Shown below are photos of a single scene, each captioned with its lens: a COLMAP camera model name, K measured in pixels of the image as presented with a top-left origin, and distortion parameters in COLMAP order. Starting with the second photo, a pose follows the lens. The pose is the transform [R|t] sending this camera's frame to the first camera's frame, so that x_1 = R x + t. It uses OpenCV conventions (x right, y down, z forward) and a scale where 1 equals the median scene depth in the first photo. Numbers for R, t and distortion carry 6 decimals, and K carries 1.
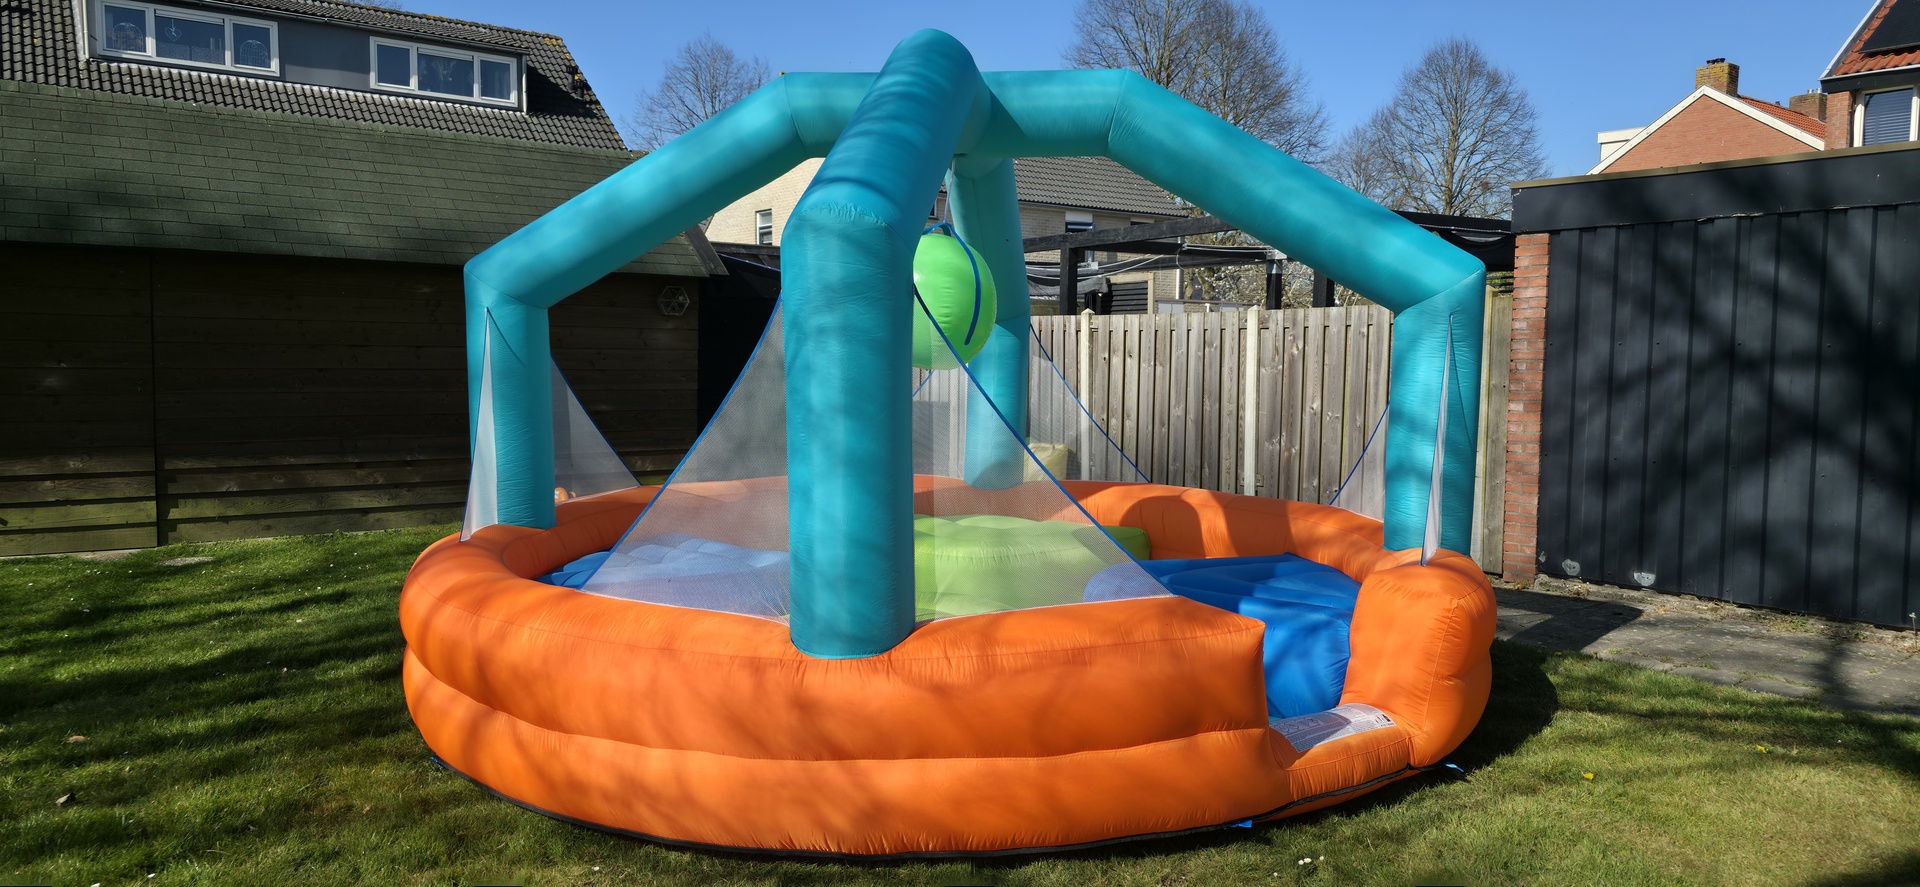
lens RADIAL K [[1265.3, 0, 972.0], [0, 1265.3, 438.5], [0, 0, 1]] dist [0.050138, -0.041582]
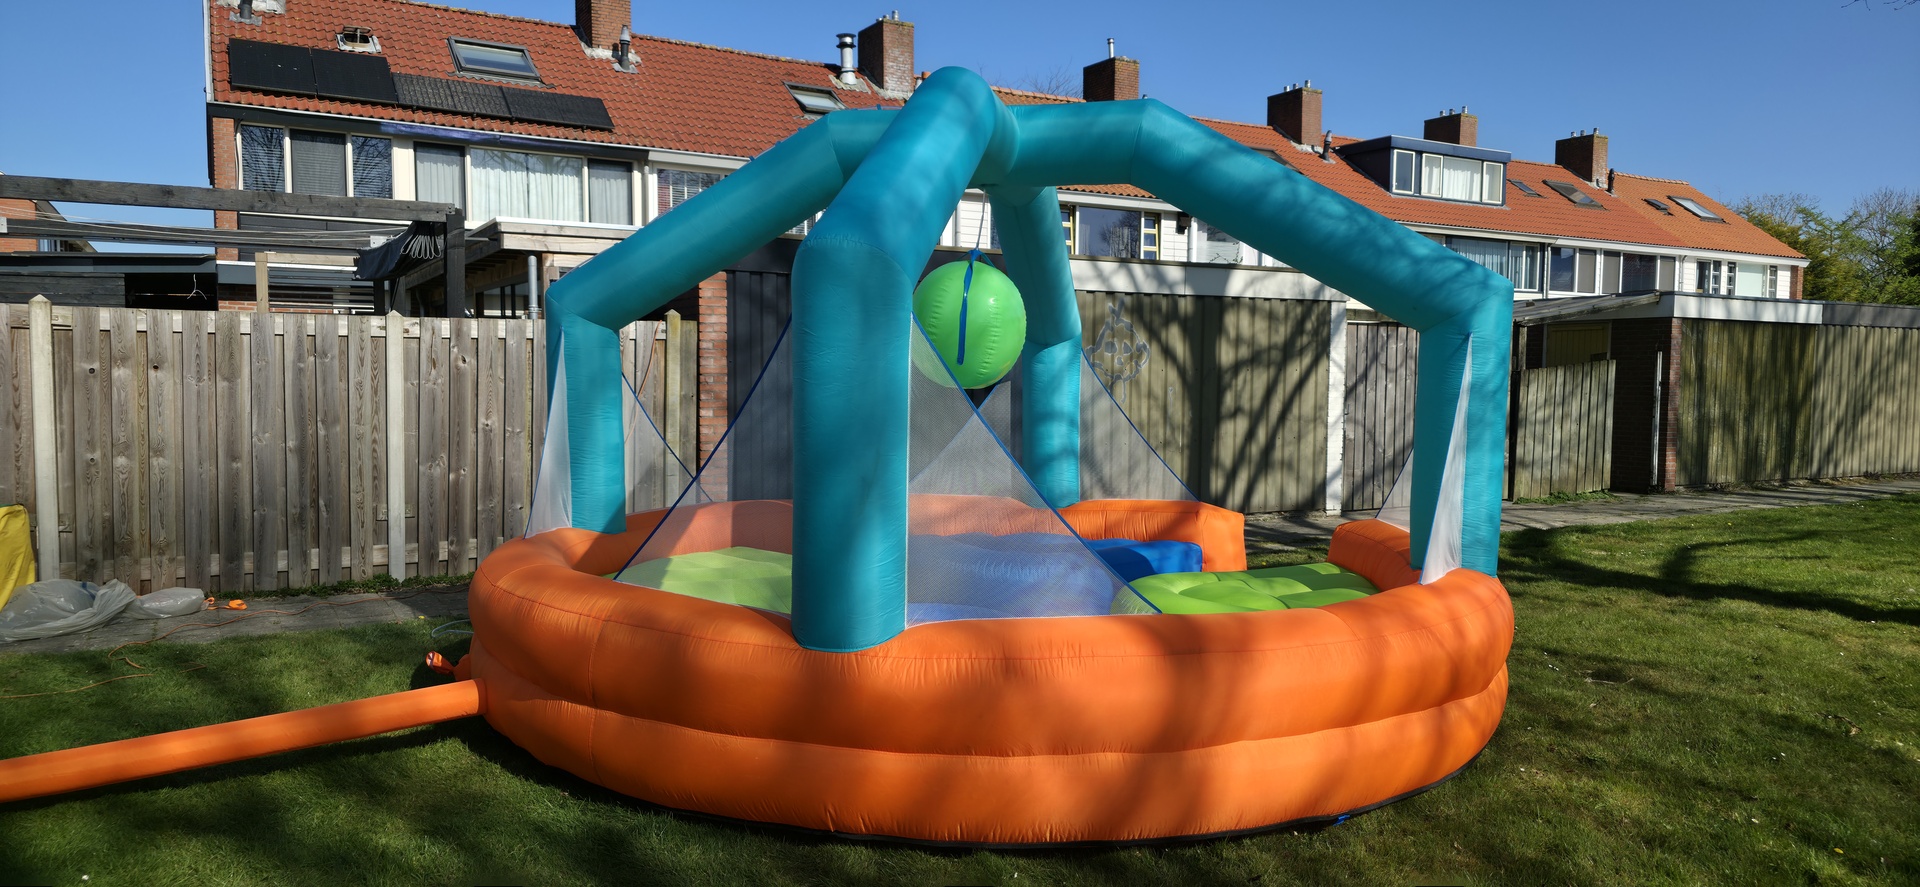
lens RADIAL K [[1265.3, 0, 967.9], [0, 1265.3, 445.6], [0, 0, 1]] dist [0.050138, -0.041582]
pose [[0.109957, -0.061920, 0.992006, -0.338357], [0.060087, 0.996646, 0.055549, -0.021265], [-0.992118, 0.053499, 0.113309, 0.288348]]
